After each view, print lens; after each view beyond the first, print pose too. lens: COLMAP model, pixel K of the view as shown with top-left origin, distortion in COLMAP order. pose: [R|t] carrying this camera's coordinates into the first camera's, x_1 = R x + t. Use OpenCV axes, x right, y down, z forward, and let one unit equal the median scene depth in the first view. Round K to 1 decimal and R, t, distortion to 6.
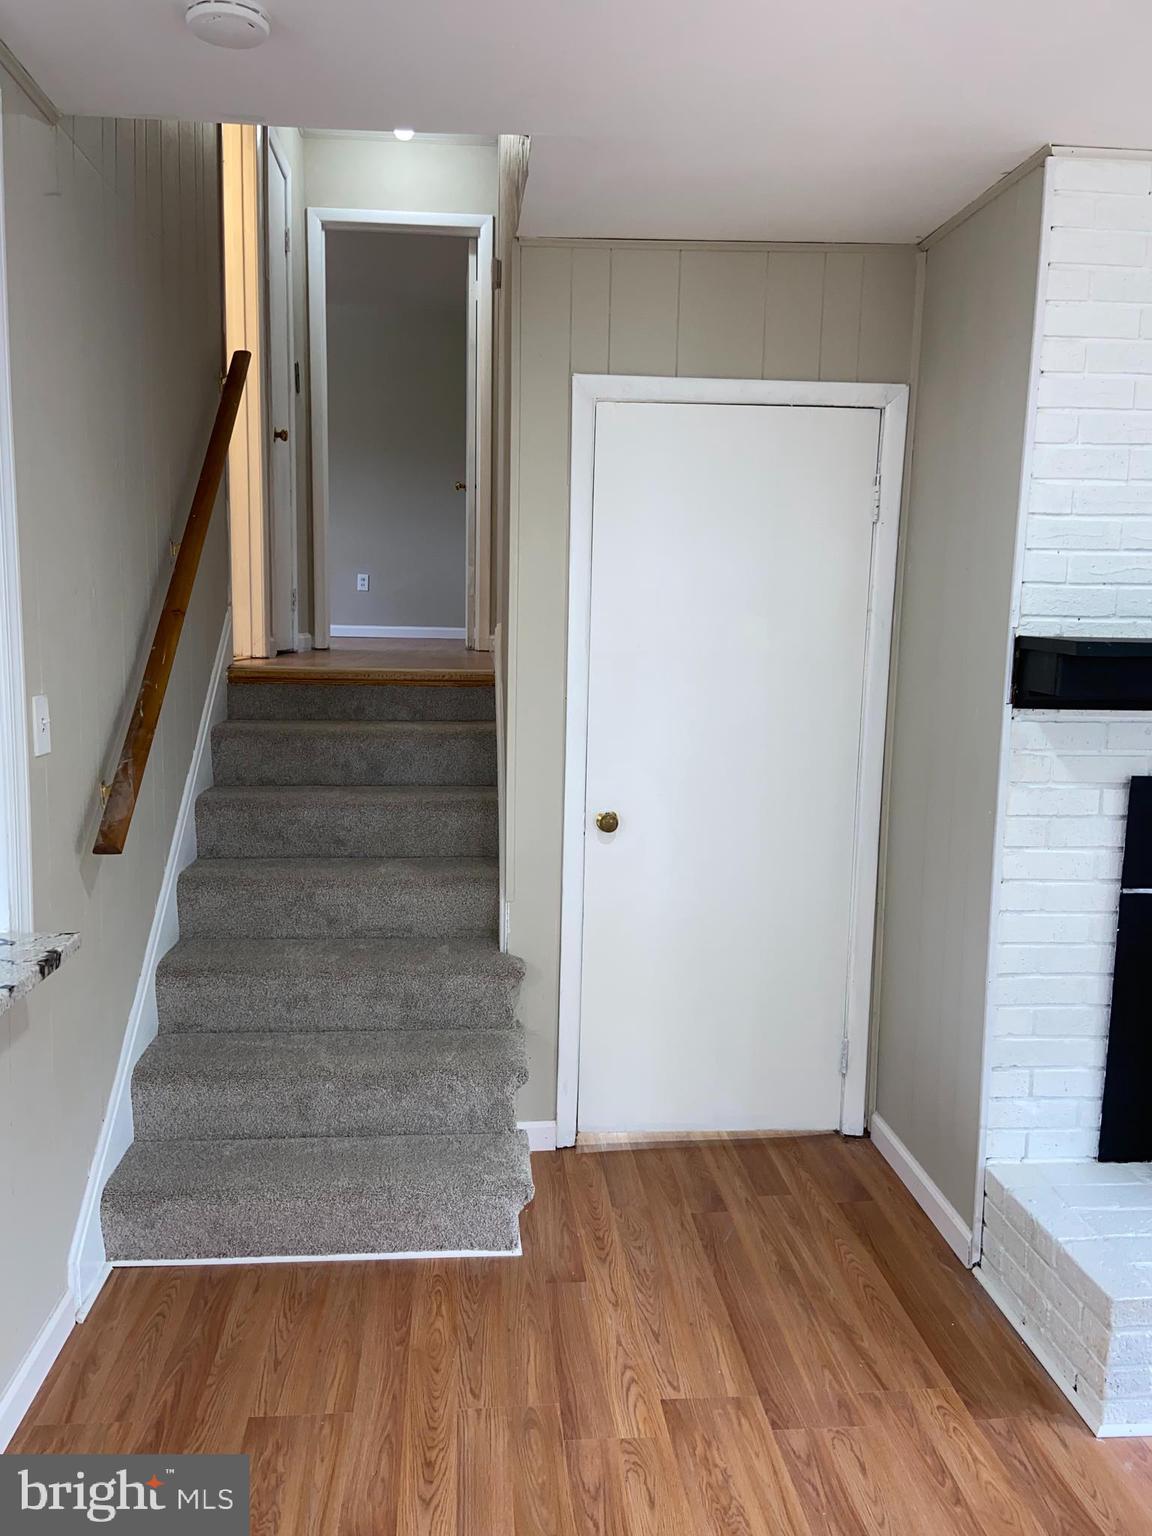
lens RADIAL K [[1162.0, 0, 576.0], [0, 1162.0, 768.0], [0, 0, 1]] dist [0.104890, -0.124810]
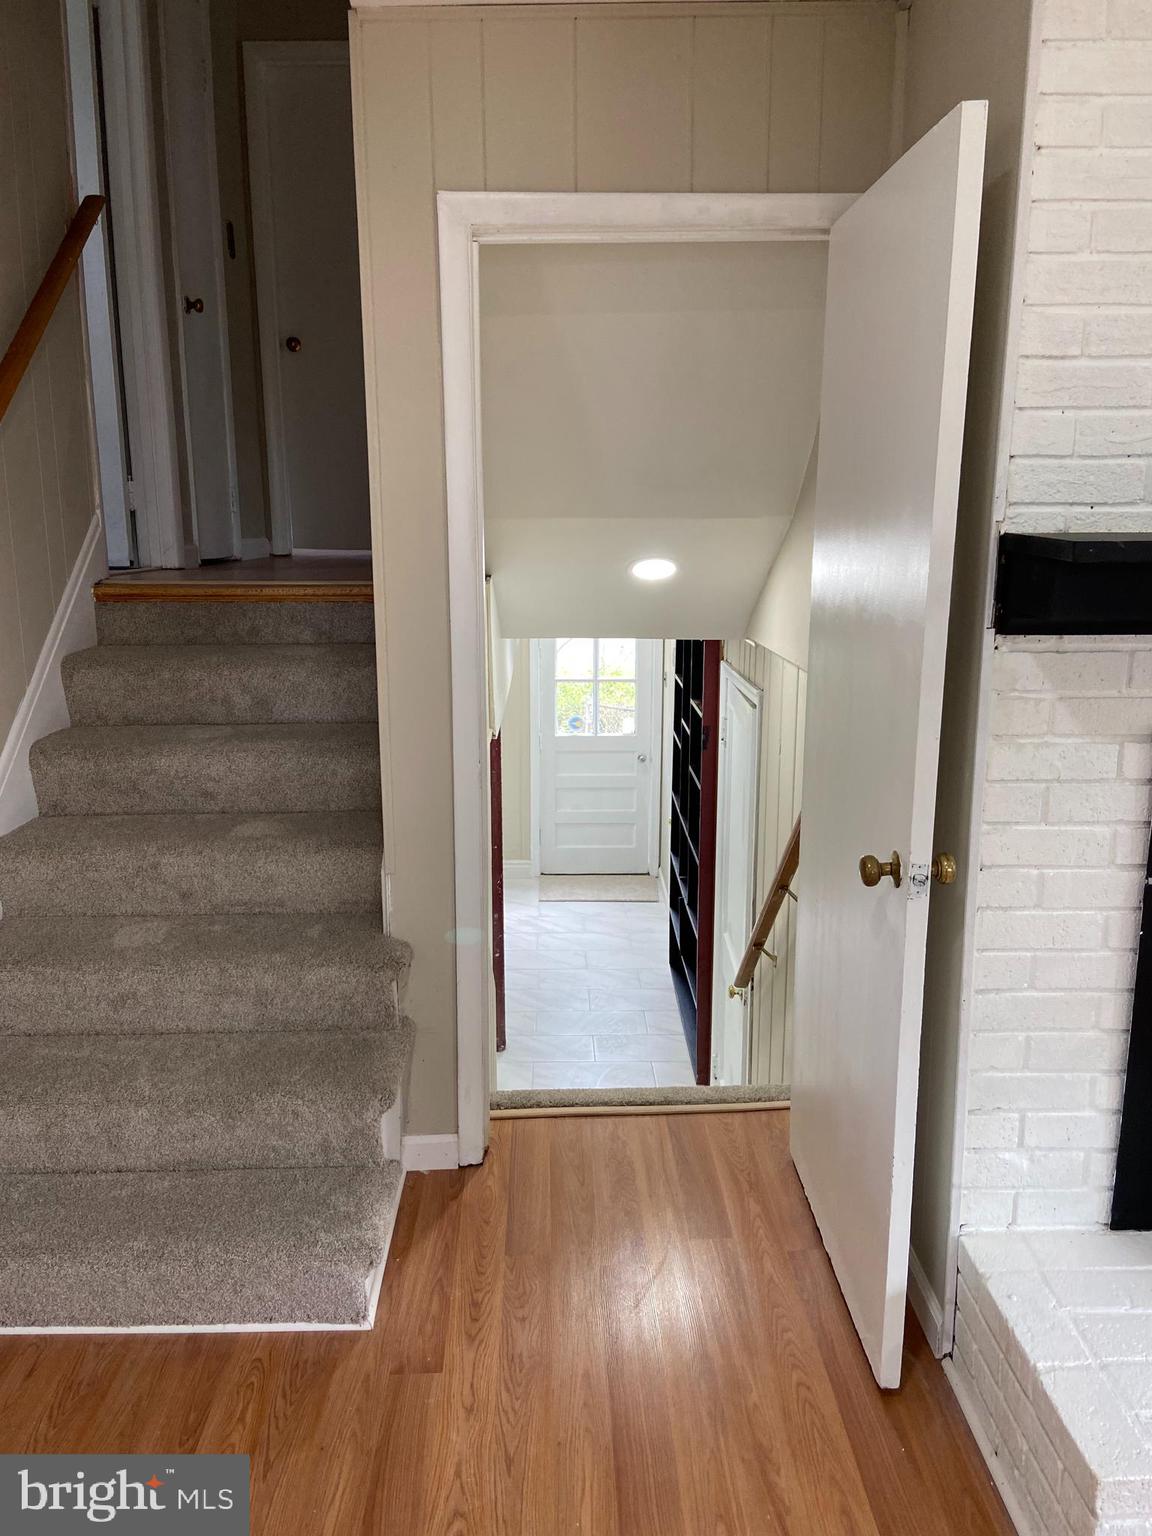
lens RADIAL K [[1163.1, 0, 588.9], [0, 1163.1, 748.3], [0, 0, 1]] dist [0.111917, -0.144917]
pose [[0.998191, -0.008553, -0.059513, 0.153288], [0.012742, 0.997439, 0.070382, -0.032797], [0.058758, -0.071013, 0.995743, 0.242447]]
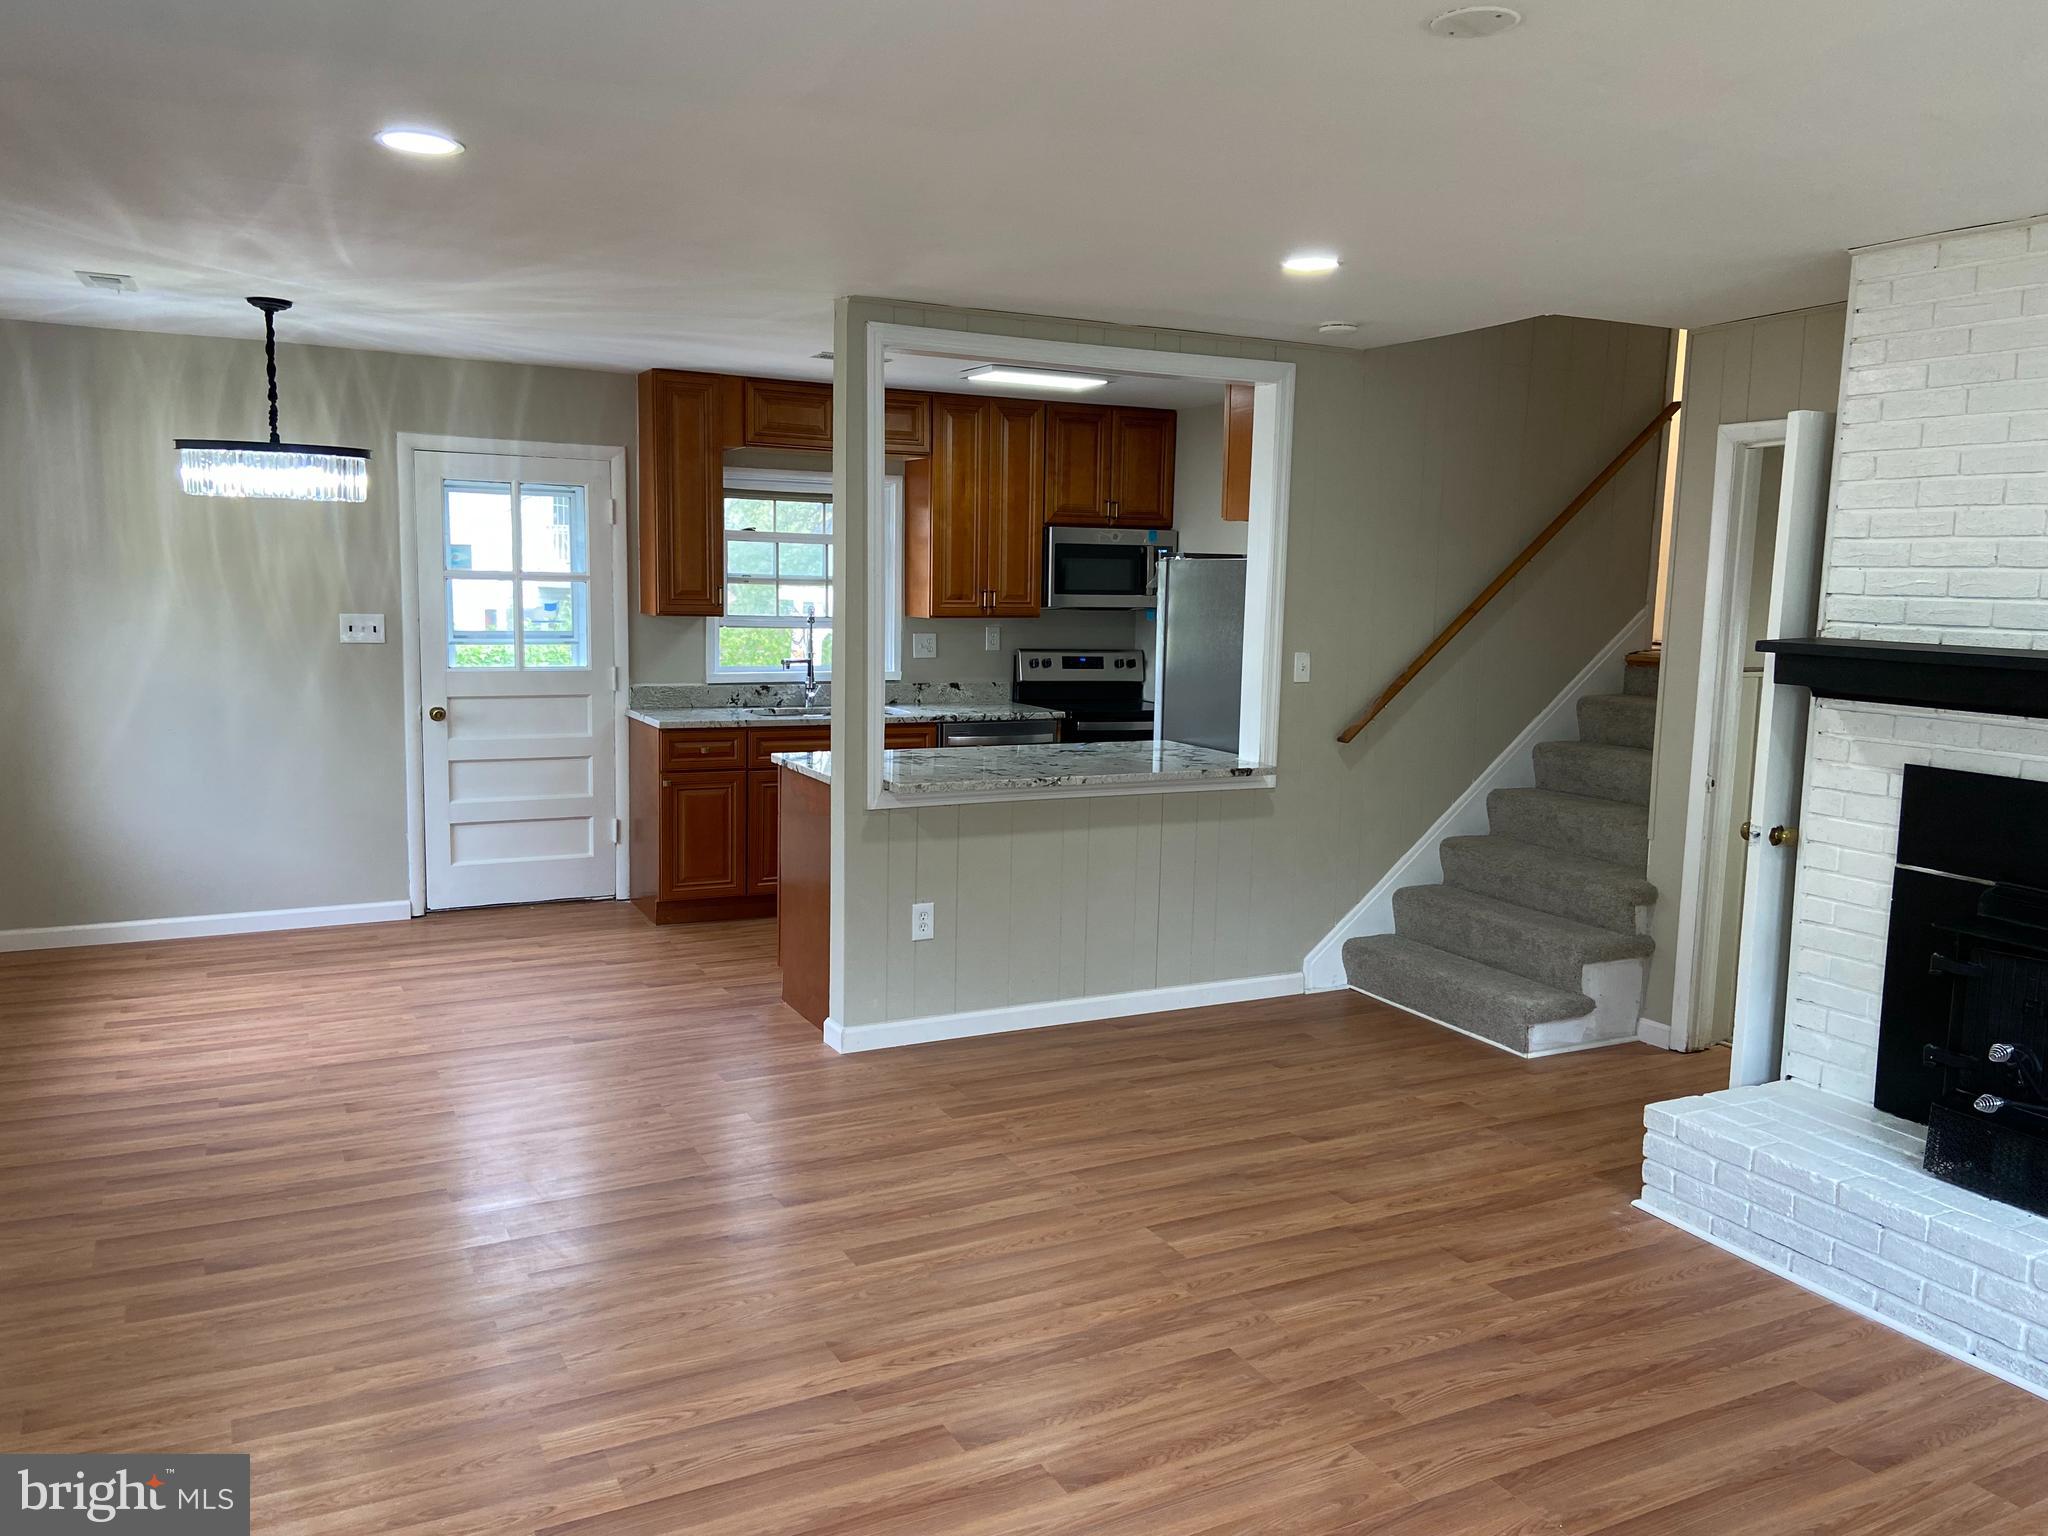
lens RADIAL K [[1549.3, 0, 1020.9], [0, 1549.3, 746.9], [0, 0, 1]] dist [0.104890, -0.124810]
pose [[0.384061, 0.096043, -0.918299, 1.454371], [-0.135725, 0.989643, 0.046741, 0.033242], [0.913278, 0.106685, 0.393119, -0.357618]]
